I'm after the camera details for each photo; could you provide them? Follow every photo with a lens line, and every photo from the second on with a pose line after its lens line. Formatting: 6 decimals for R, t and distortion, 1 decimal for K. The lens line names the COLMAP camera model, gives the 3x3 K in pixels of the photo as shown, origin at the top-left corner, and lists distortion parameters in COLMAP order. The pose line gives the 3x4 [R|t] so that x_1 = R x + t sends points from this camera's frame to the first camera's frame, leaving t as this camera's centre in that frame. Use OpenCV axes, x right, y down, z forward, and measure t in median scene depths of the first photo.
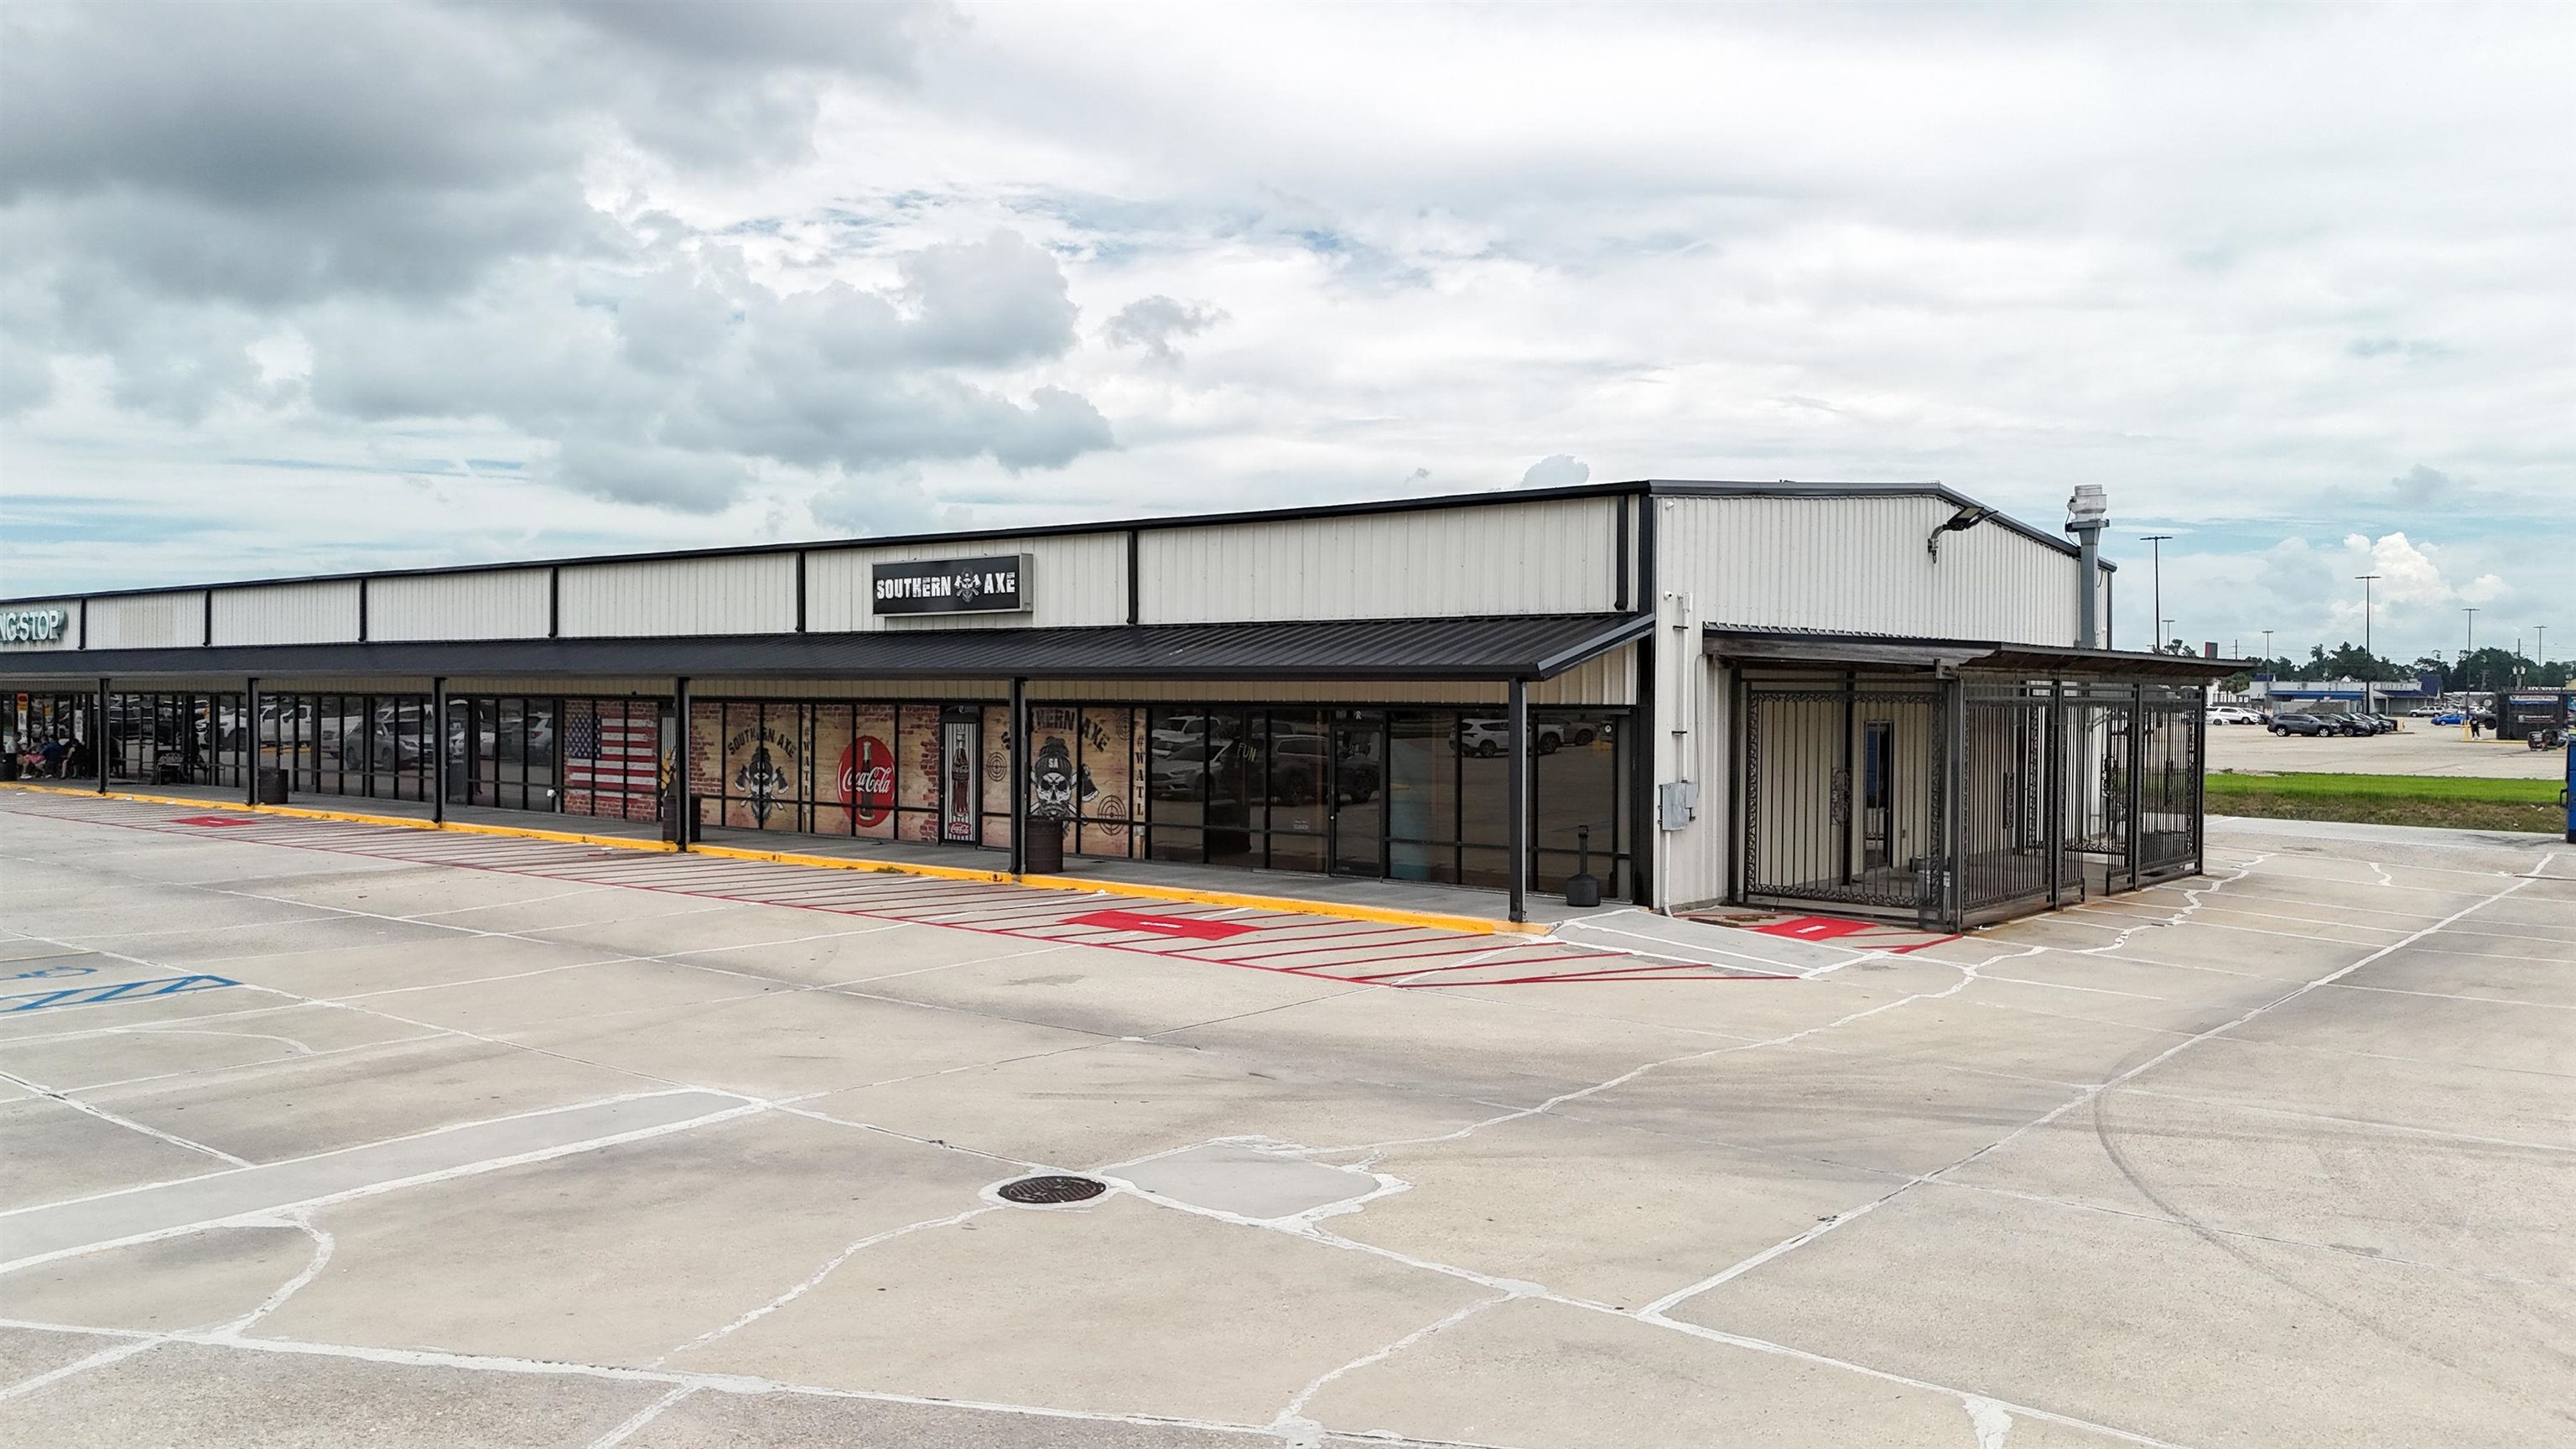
lens RADIAL K [[1940.9, 0, 1288.0], [0, 1940.9, 724.5], [0, 0, 1]] dist [0.080969, -0.000750]
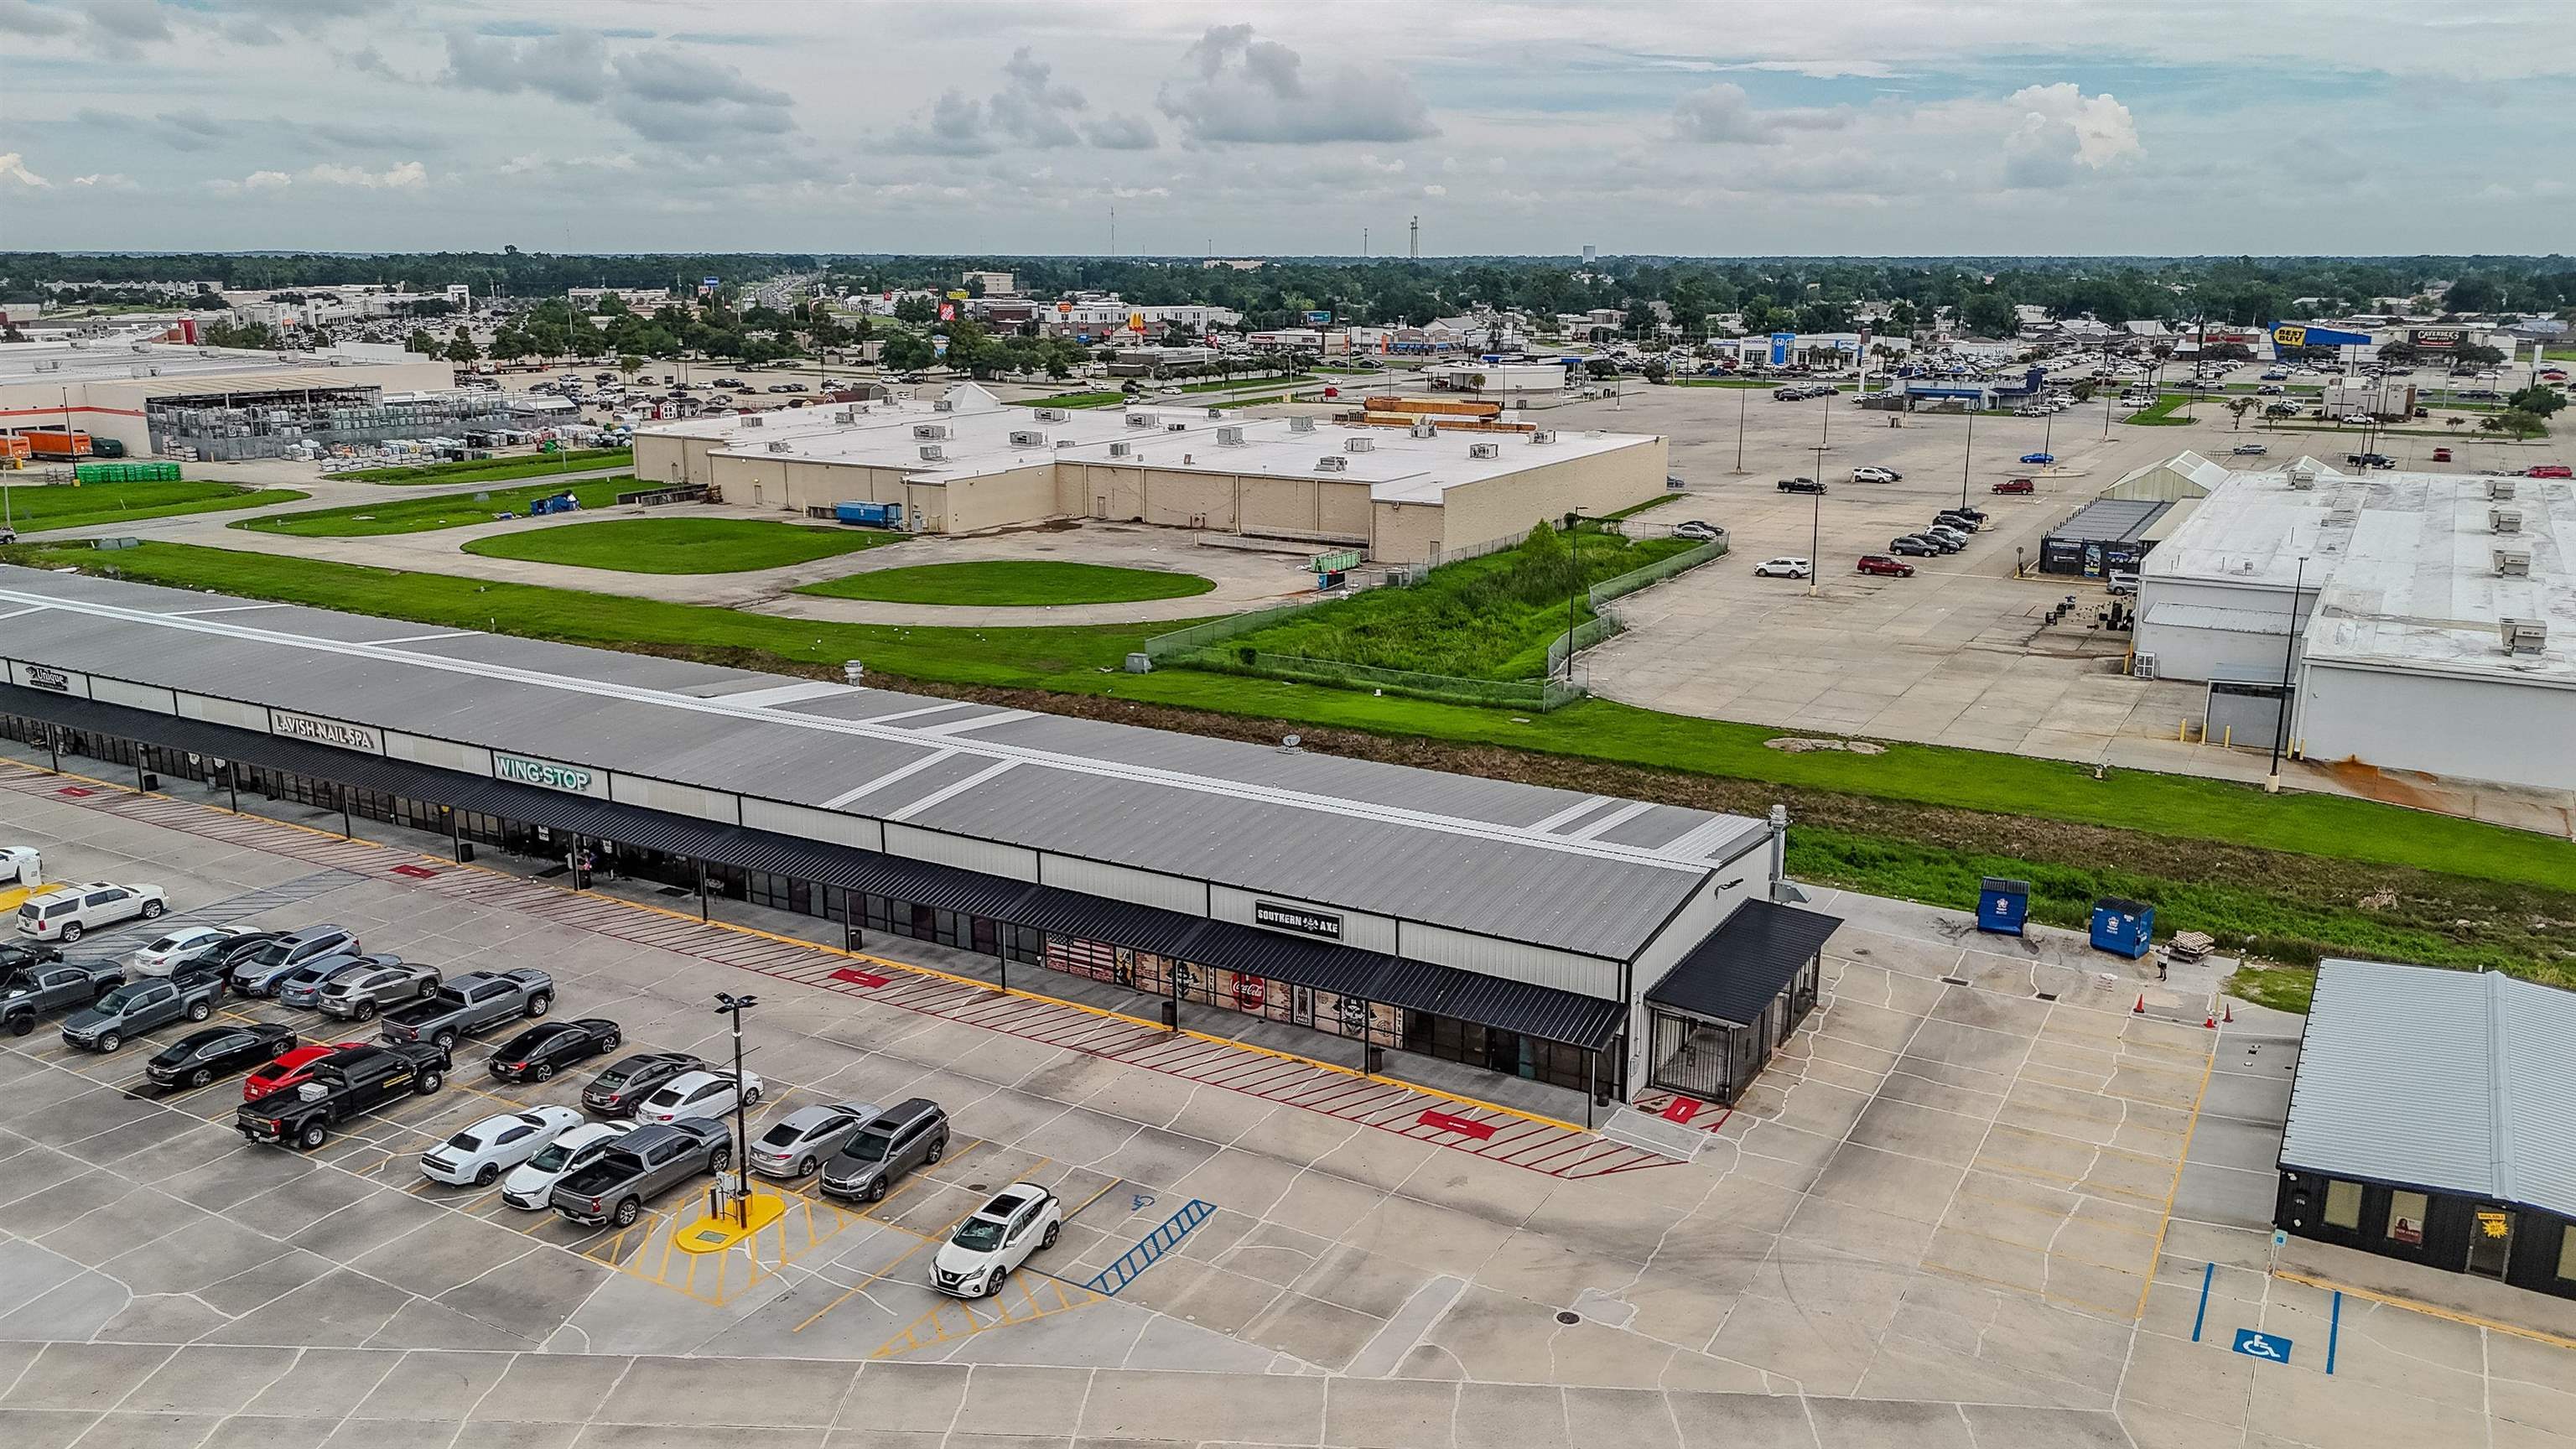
lens RADIAL K [[1940.9, 0, 1288.0], [0, 1940.9, 724.5], [0, 0, 1]] dist [0.080969, -0.000750]
pose [[0.988501, -0.037620, 0.146458, -0.528681], [0.005253, 0.976516, 0.215383, -0.808541], [-0.151122, -0.212137, 0.965484, -1.170004]]
